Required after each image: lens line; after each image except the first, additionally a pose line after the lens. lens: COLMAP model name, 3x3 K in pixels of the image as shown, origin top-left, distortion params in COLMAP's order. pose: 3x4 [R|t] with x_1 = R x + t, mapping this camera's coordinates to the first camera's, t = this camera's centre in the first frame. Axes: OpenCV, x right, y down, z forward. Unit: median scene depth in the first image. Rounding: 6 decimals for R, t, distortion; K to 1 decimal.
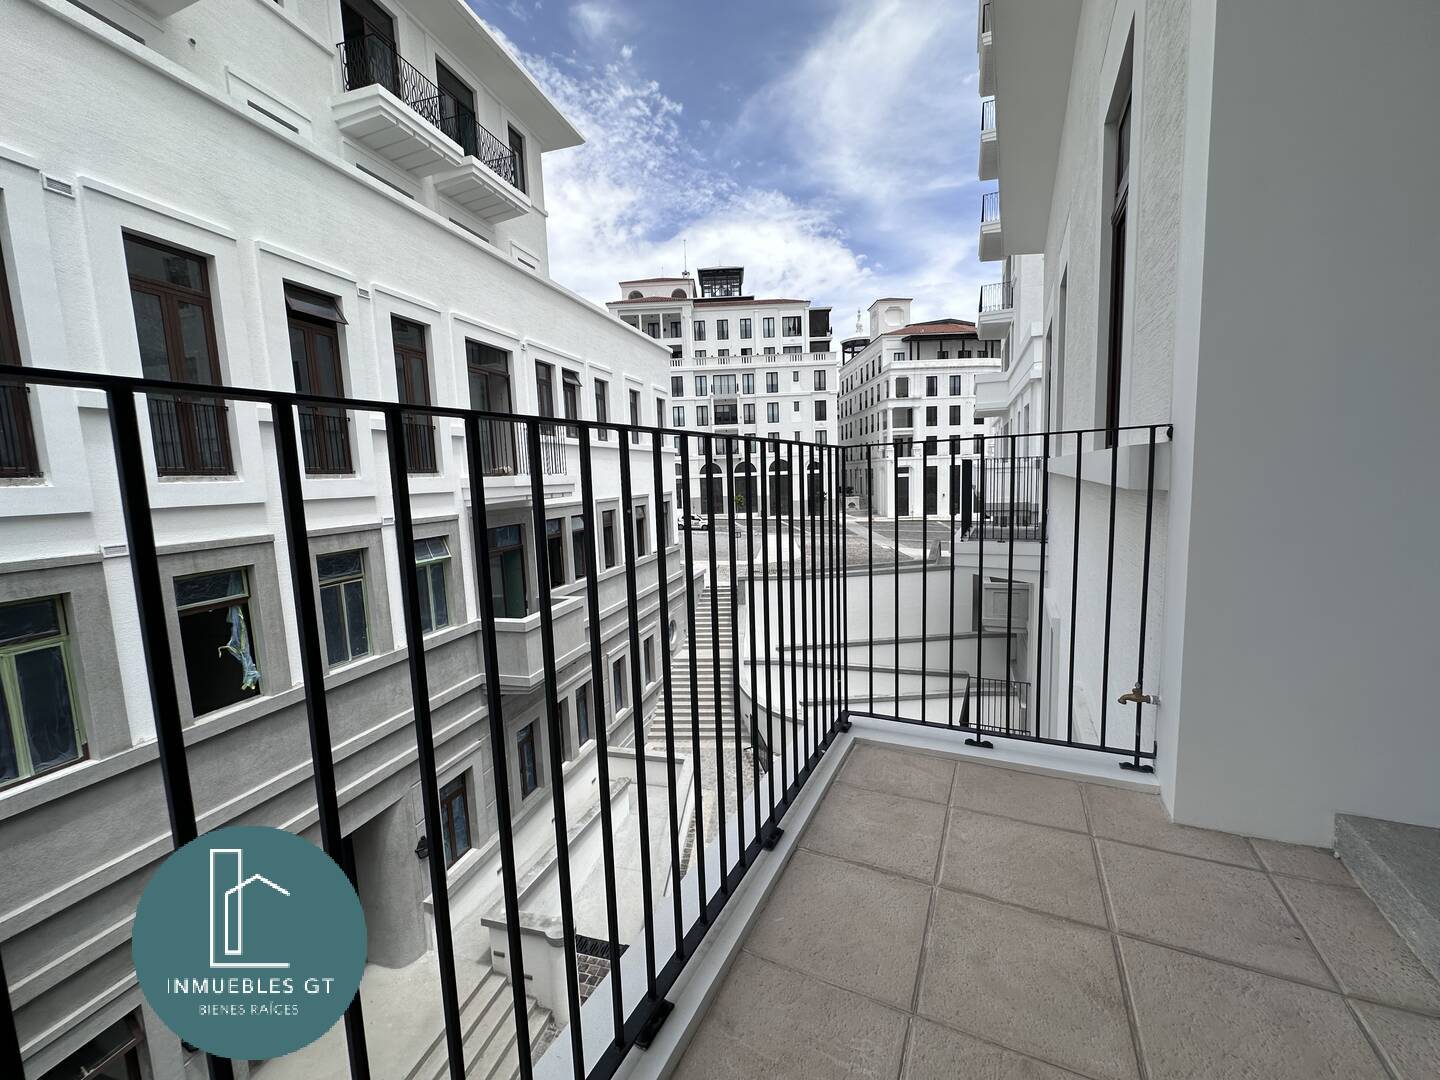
lens RADIAL K [[575.0, 0, 718.5], [0, 575.0, 528.2], [0, 0, 1]] dist [-0.001327, 0.000738]
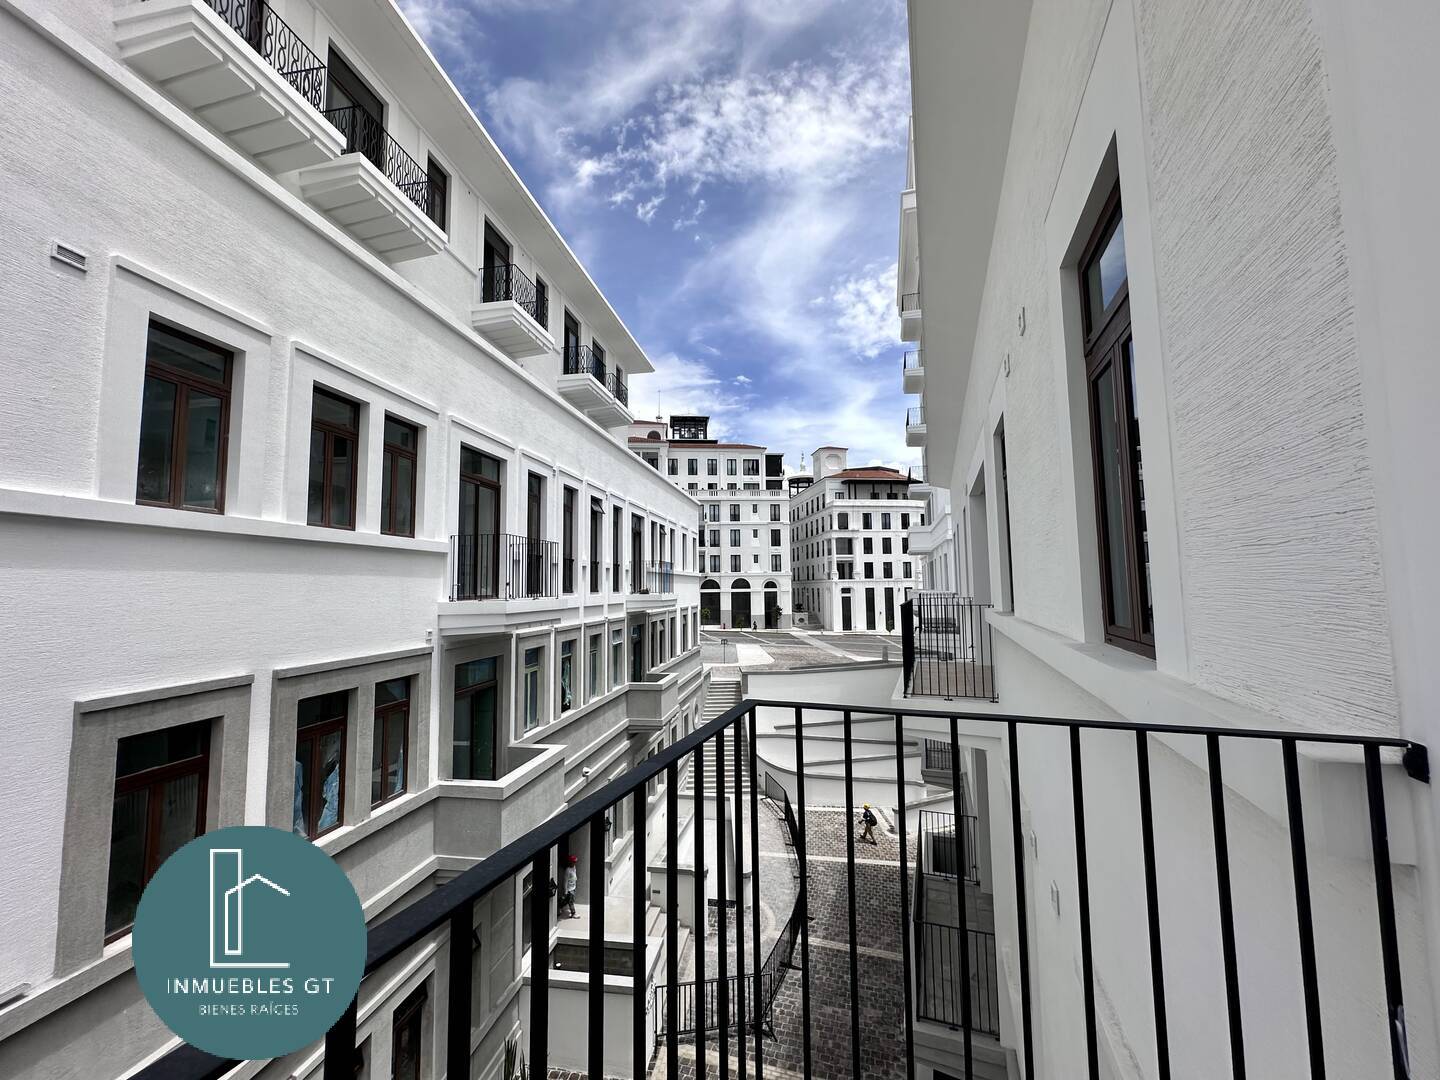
lens RADIAL K [[575.0, 0, 714.6], [0, 575.0, 536.3], [0, 0, 1]] dist [-0.001327, 0.000738]
pose [[0.993753, 0.032219, 0.106846, -0.070127], [-0.012017, 0.982744, -0.184580, 0.009486], [-0.110949, 0.182143, 0.976992, -0.127359]]
